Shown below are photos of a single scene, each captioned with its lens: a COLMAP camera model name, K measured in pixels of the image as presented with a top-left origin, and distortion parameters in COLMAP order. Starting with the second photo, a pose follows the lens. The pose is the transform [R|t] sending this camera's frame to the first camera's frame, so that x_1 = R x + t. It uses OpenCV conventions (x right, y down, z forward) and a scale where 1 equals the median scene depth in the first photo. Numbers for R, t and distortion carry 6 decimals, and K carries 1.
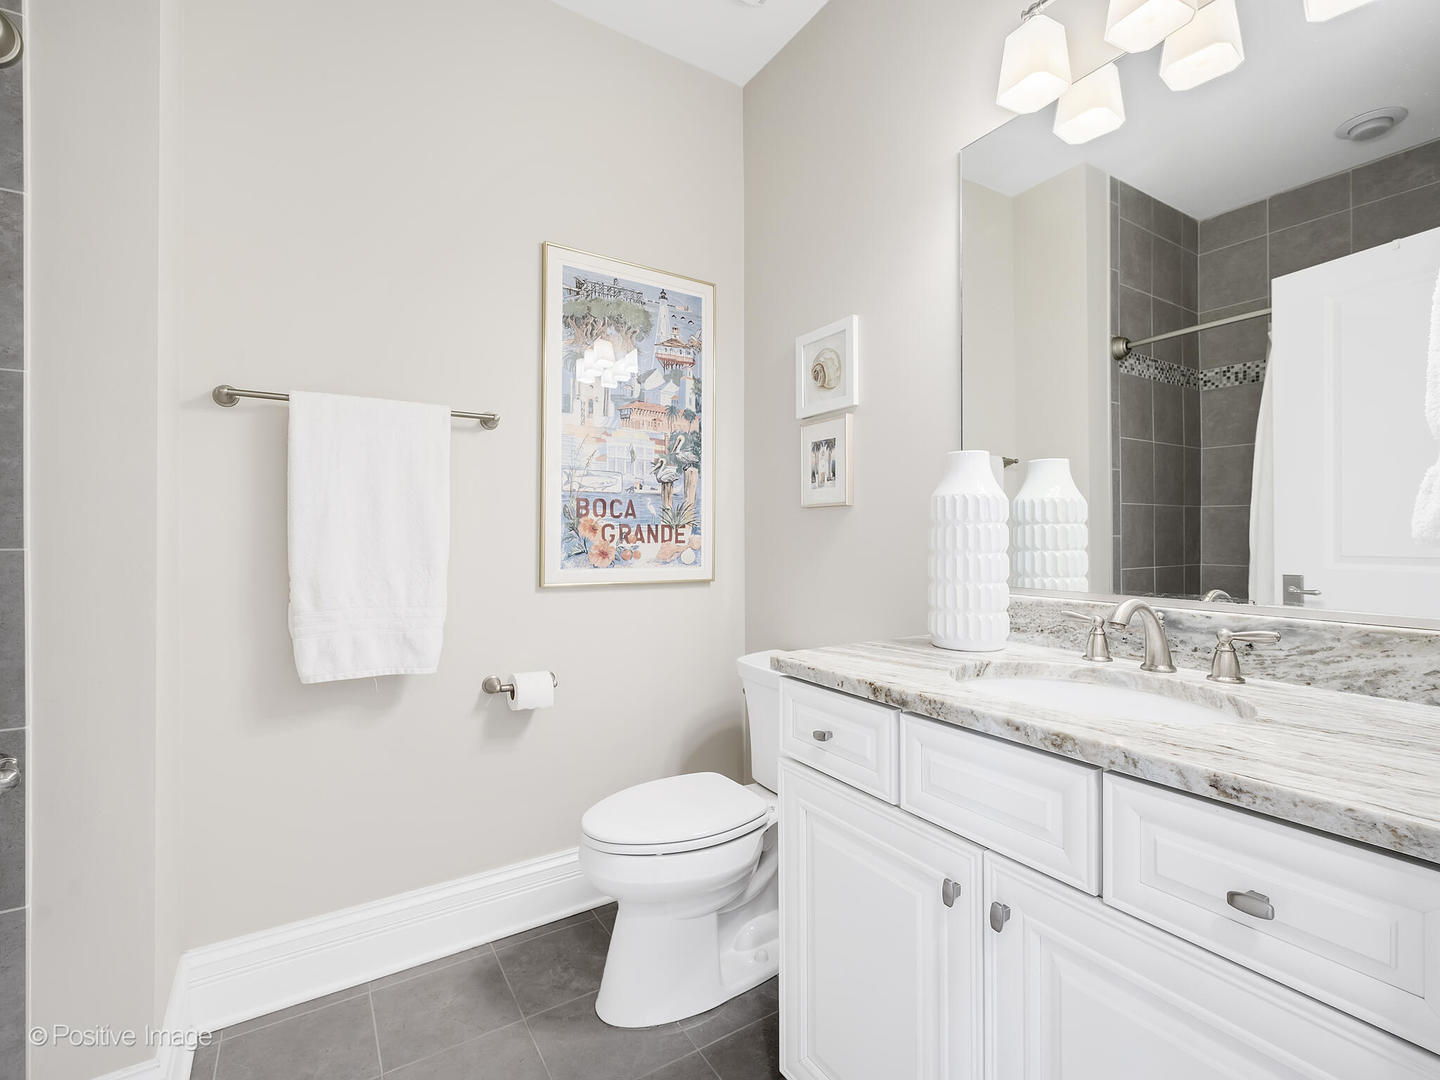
lens RADIAL K [[638.6, 0, 714.7], [0, 638.6, 539.4], [0, 0, 1]] dist [-0.001530, -0.000254]
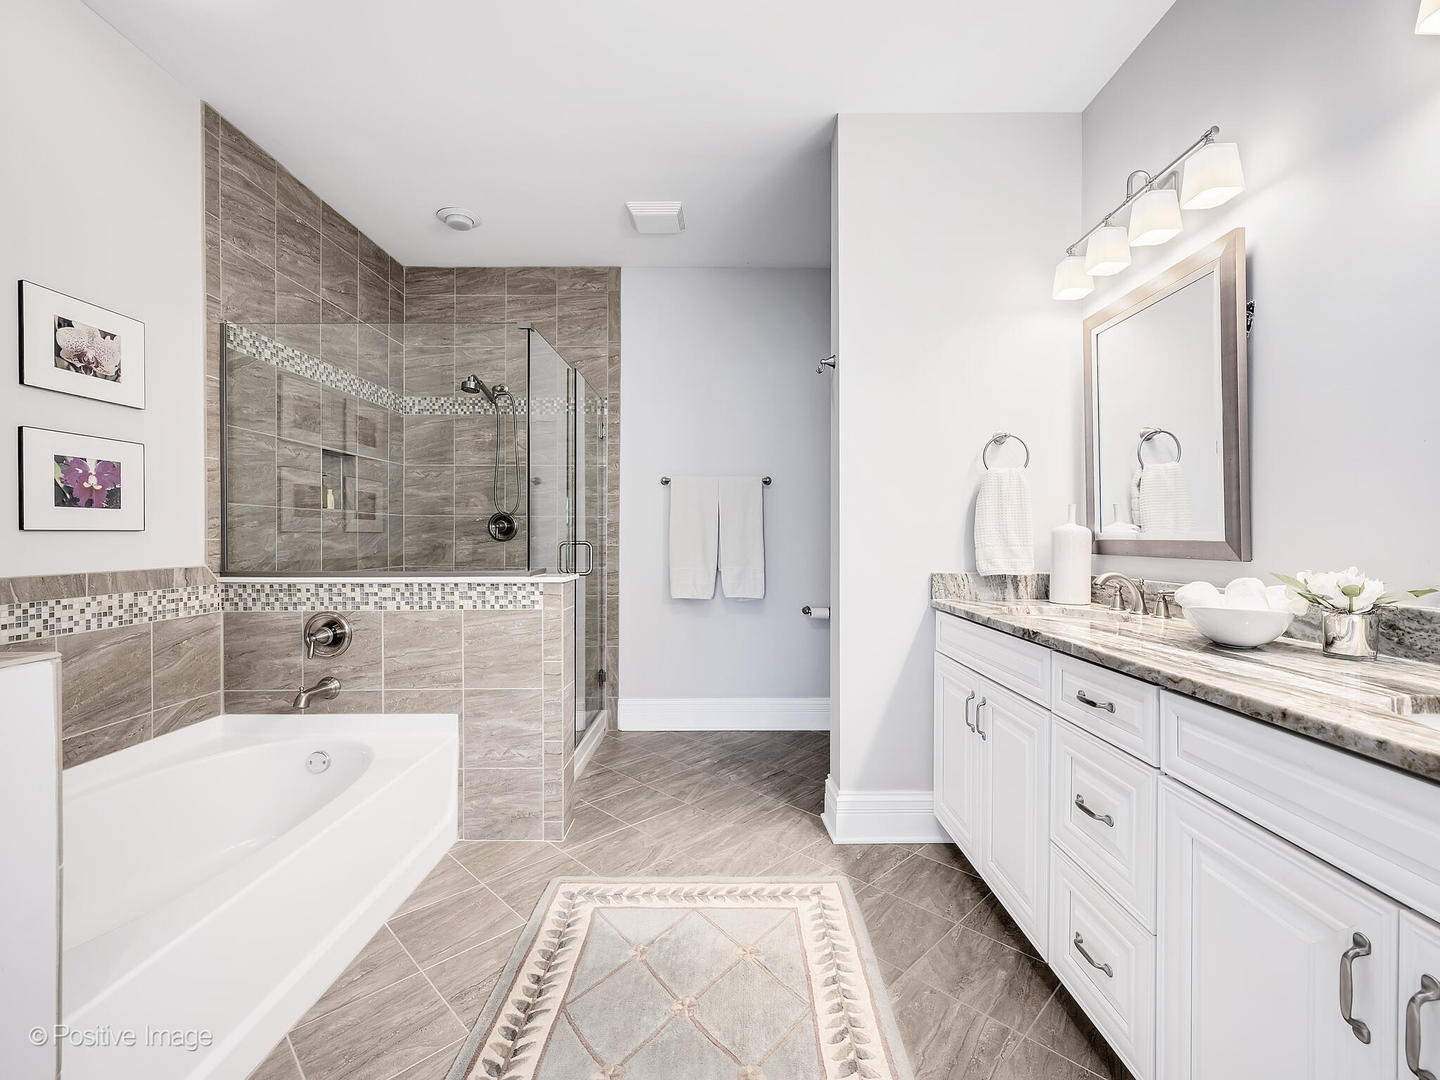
lens RADIAL K [[638.6, 0, 721.9], [0, 638.6, 540.3], [0, 0, 1]] dist [-0.001530, -0.000254]
pose [[0.835997, 0.005524, -0.548706, 0.529385], [-0.004786, 0.999985, 0.002776, 0.001188], [0.548713, 0.000305, 0.836011, -0.848716]]
